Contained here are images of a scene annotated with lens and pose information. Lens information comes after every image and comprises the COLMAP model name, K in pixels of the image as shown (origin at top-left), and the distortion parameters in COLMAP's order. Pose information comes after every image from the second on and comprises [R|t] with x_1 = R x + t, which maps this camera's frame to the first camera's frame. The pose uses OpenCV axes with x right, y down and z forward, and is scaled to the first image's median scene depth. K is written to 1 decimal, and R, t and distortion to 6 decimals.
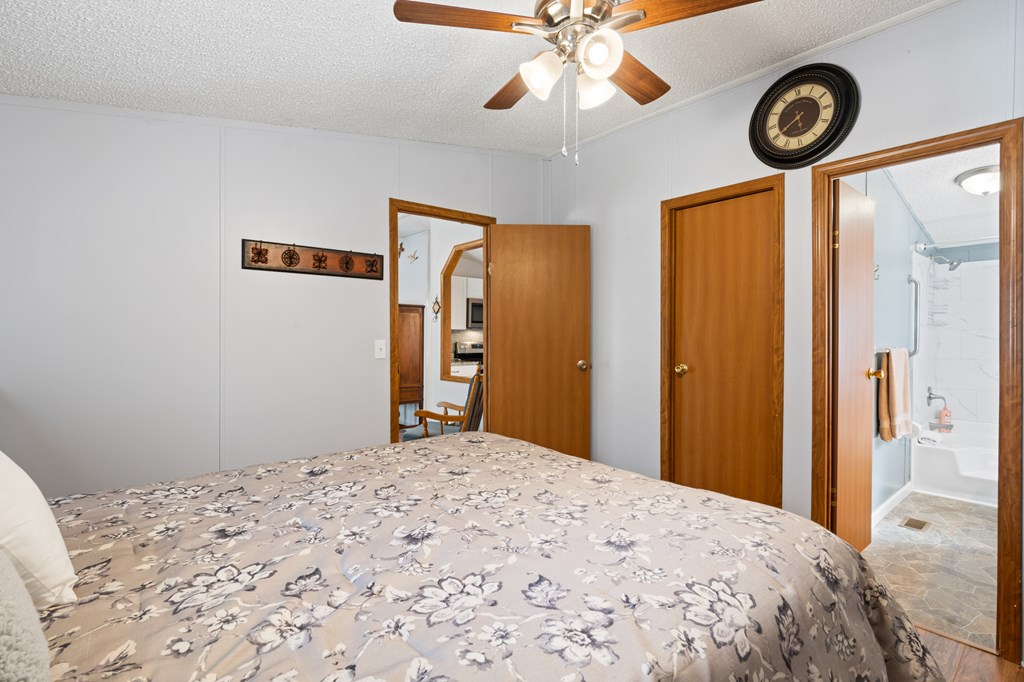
lens RADIAL K [[459.8, 0, 513.8], [0, 459.8, 337.4], [0, 0, 1]] dist [-0.000853, 0.000833]
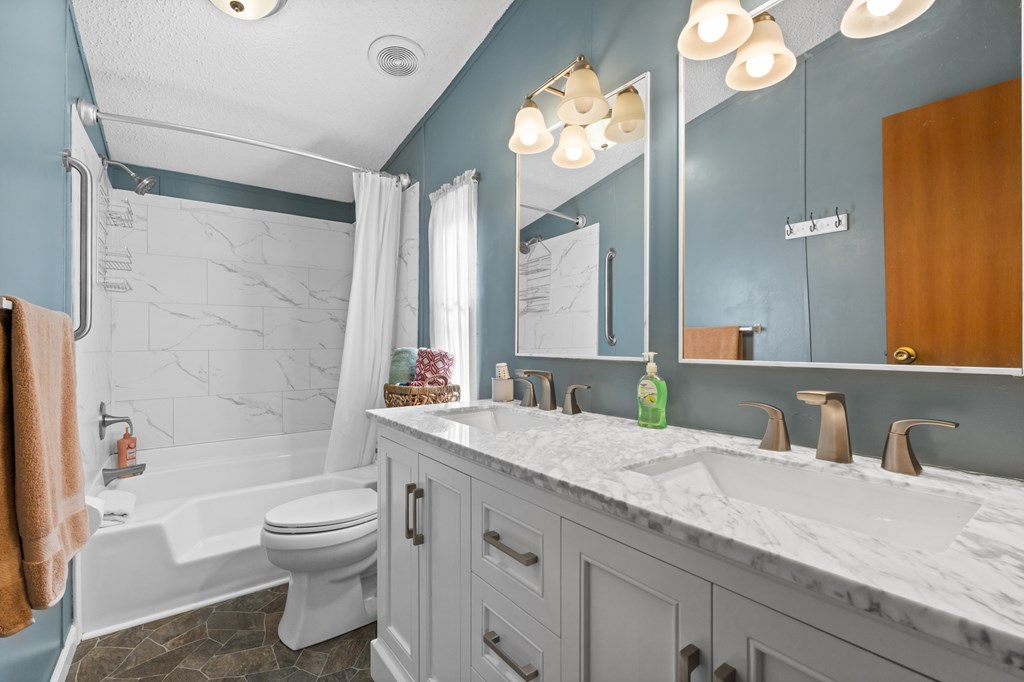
lens RADIAL K [[459.8, 0, 515.0], [0, 459.8, 339.9], [0, 0, 1]] dist [-0.000853, 0.000833]
pose [[0.054779, -0.003054, 0.998494, 0.426232], [0.015100, 0.999883, 0.002230, 0.043250], [-0.998384, 0.014956, 0.054818, 0.526219]]
